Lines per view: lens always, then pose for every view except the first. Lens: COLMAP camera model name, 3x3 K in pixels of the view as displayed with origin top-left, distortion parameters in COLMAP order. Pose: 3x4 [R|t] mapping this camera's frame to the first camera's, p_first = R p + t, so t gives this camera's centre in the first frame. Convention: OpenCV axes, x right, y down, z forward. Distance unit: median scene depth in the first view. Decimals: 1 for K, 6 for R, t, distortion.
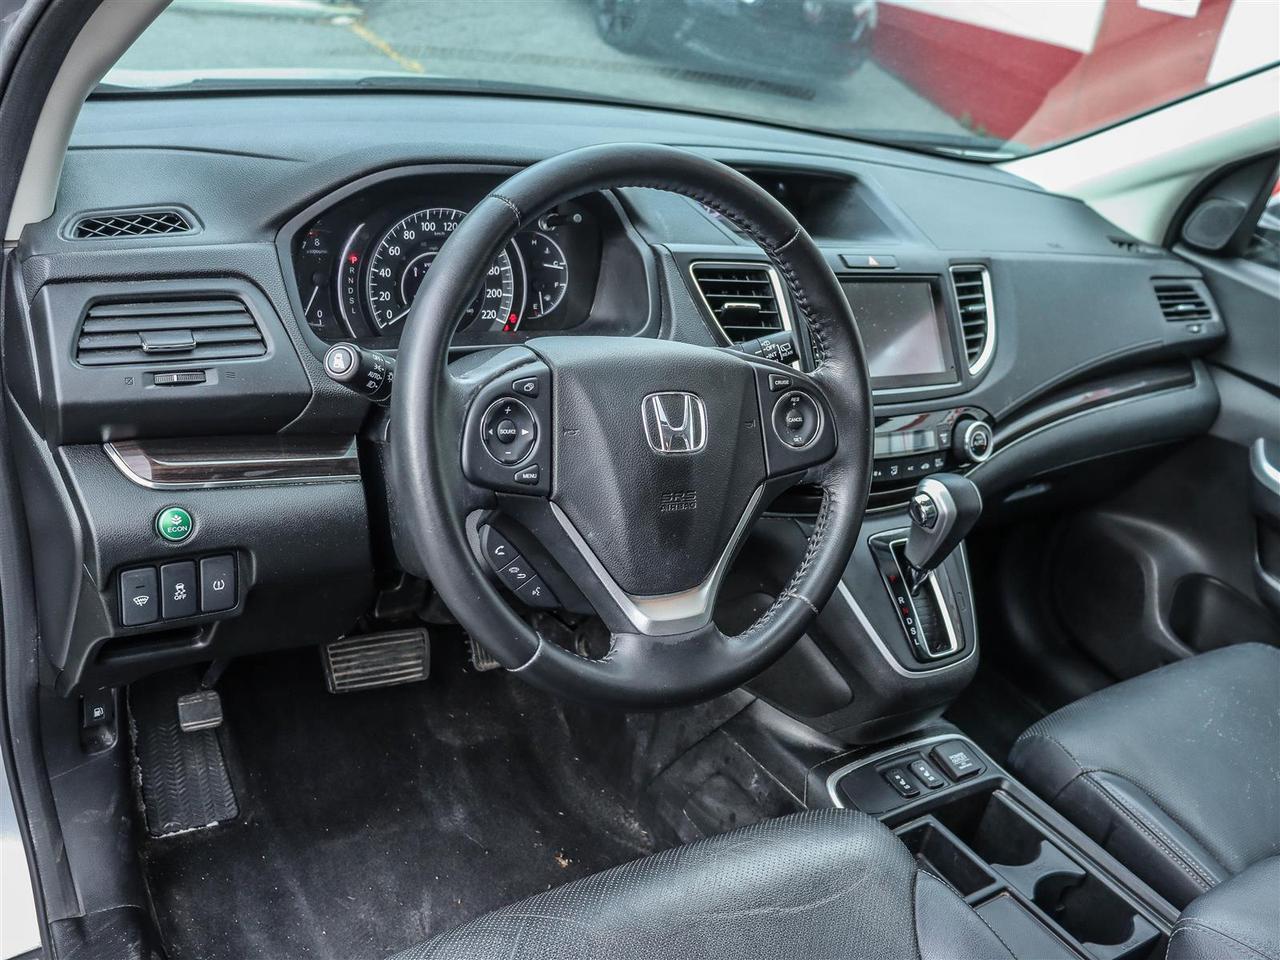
lens RADIAL K [[1187.7, 0, 641.1], [0, 1187.7, 481.5], [0, 0, 1]] dist [-0.131580, 0.000000]
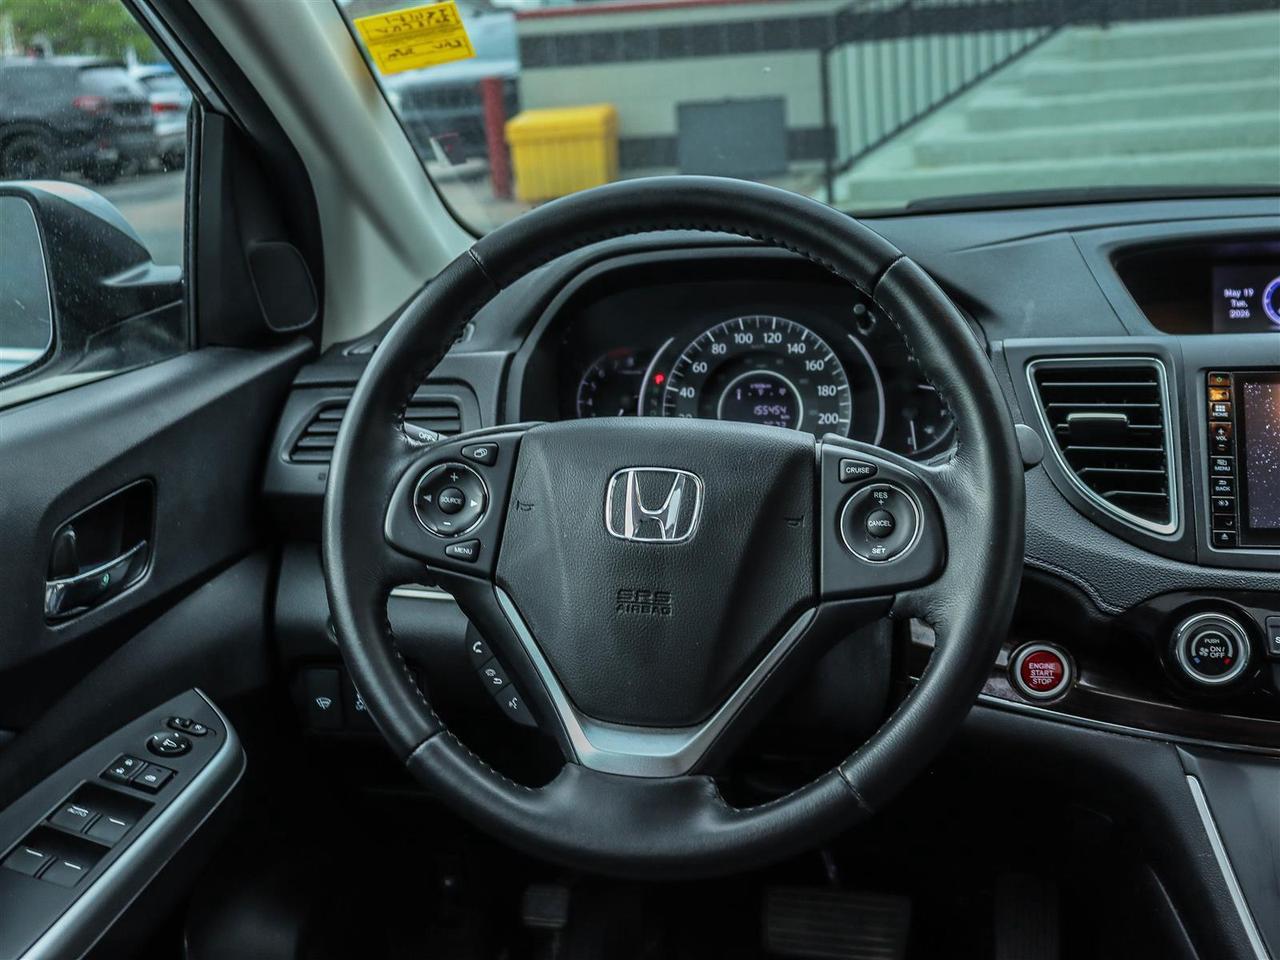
lens RADIAL K [[1611.7, 0, 632.2], [0, 1611.7, 495.1], [0, 0, 1]] dist [-0.030293, 0.000000]
pose [[0.666471, -0.019995, -0.745263, 0.598757], [-0.152567, 0.974827, -0.162591, 0.088565], [0.729753, 0.222065, 0.646643, 0.211359]]
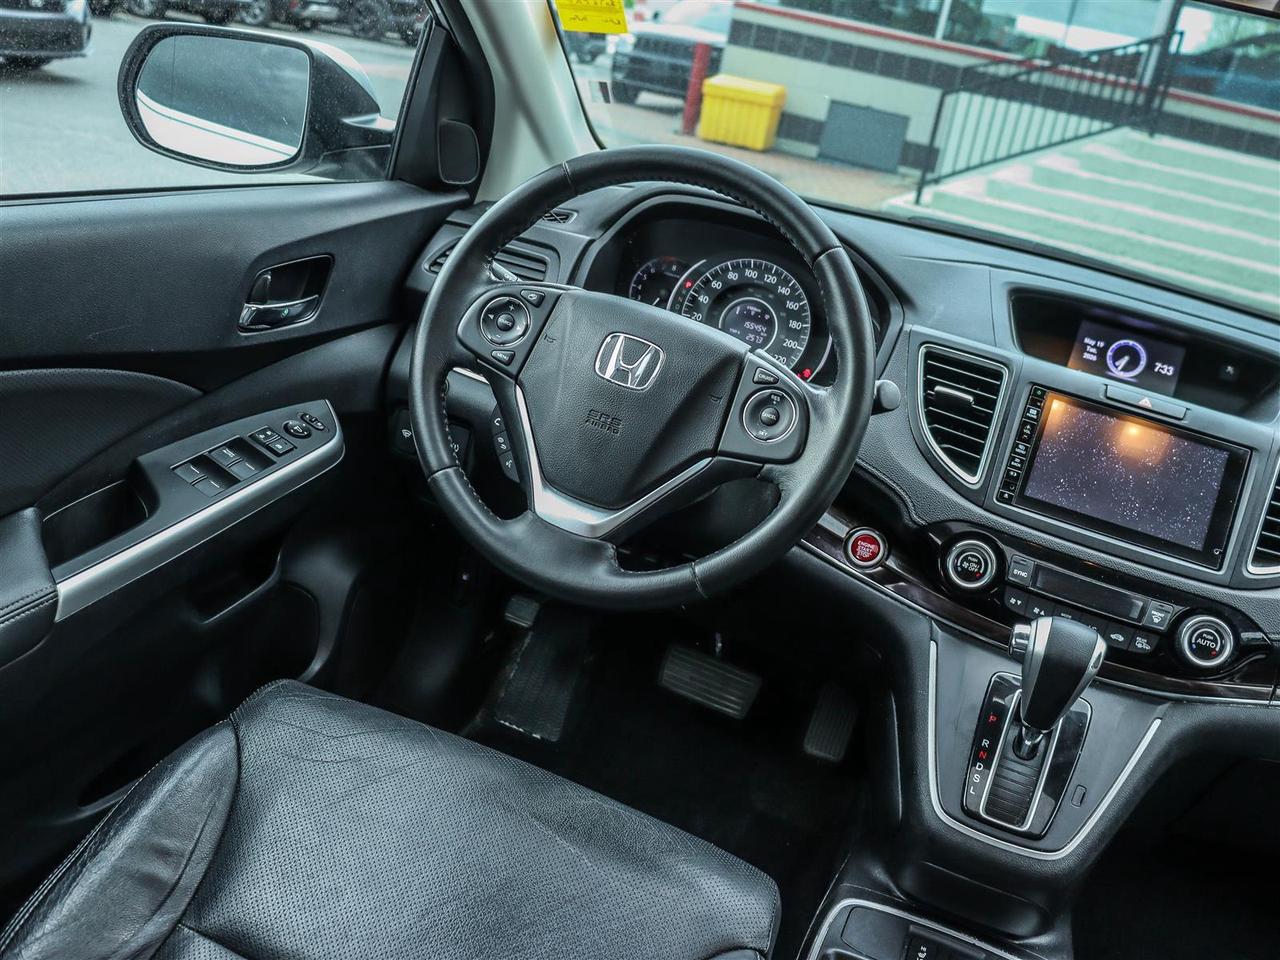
lens RADIAL K [[1187.7, 0, 633.8], [0, 1187.7, 490.0], [0, 0, 1]] dist [-0.131580, 0.000000]
pose [[0.587225, 0.245185, -0.771396, 0.710564], [-0.430364, 0.901724, -0.041005, 0.082047], [0.685532, 0.356060, 0.635033, 0.215261]]
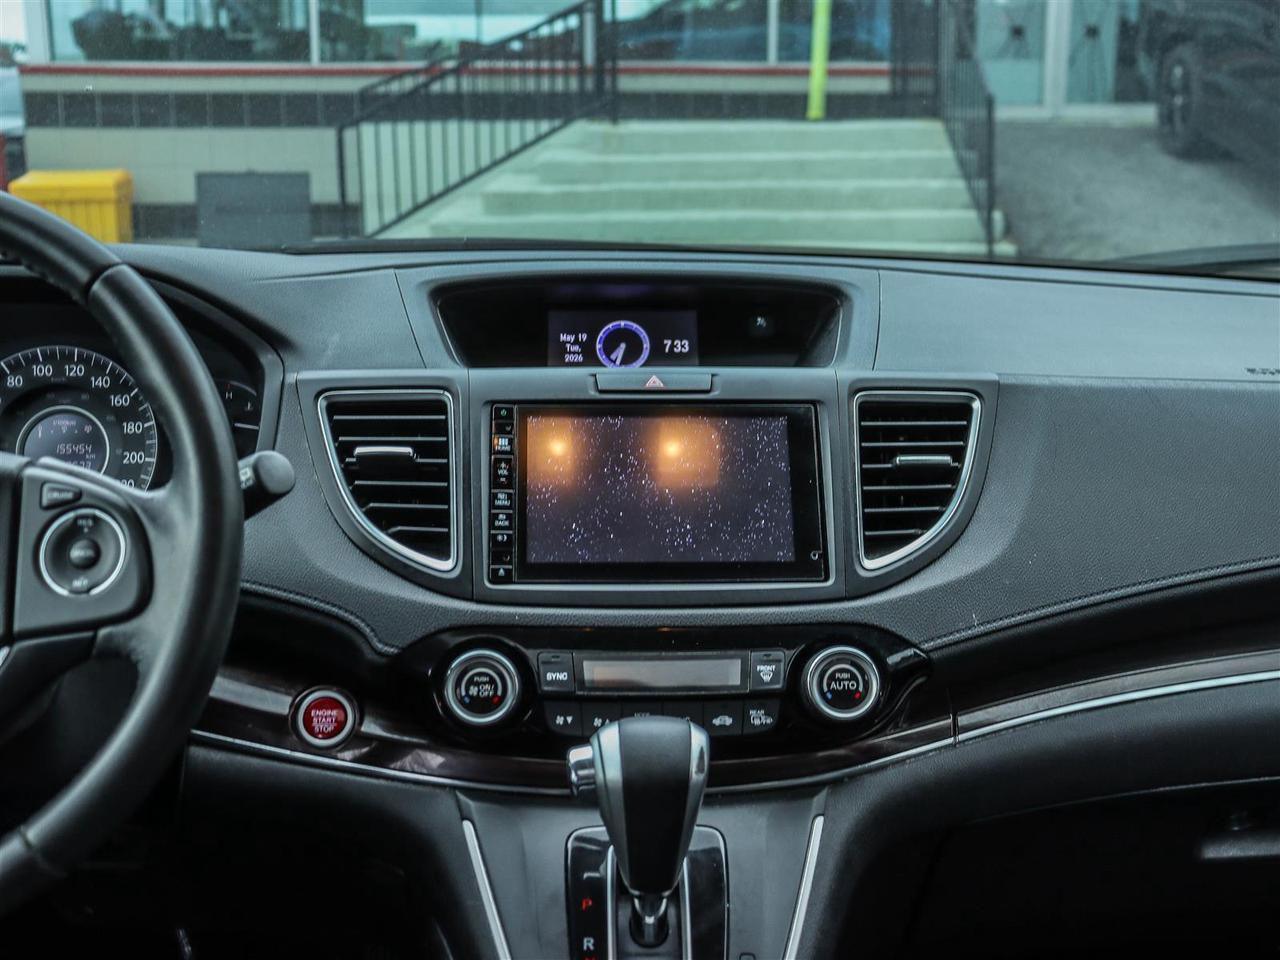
lens RADIAL K [[1611.7, 0, 638.1], [0, 1611.7, 491.2], [0, 0, 1]] dist [-0.030293, 0.000000]
pose [[0.848731, -0.056327, -0.525816, 0.675743], [-0.090352, 0.964246, -0.249133, 0.084343], [0.521049, 0.258955, 0.813296, 0.350034]]
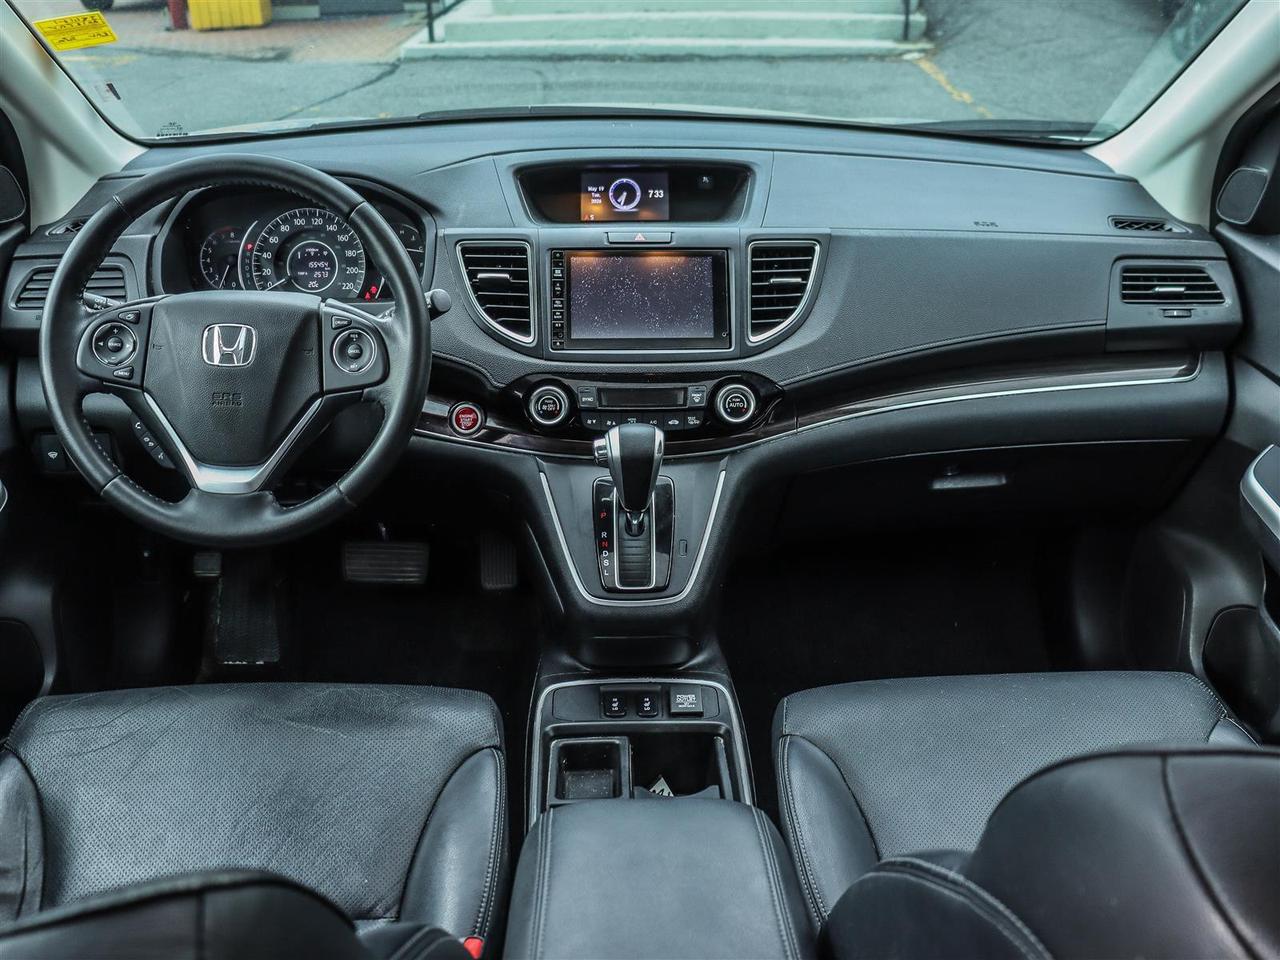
lens RADIAL K [[1187.7, 0, 630.1], [0, 1187.7, 484.8], [0, 0, 1]] dist [-0.131580, 0.000000]
pose [[0.840761, 0.079890, -0.535480, 0.873223], [-0.094338, 0.995540, 0.000409, 0.052571], [0.533124, 0.050172, 0.844548, 0.057240]]
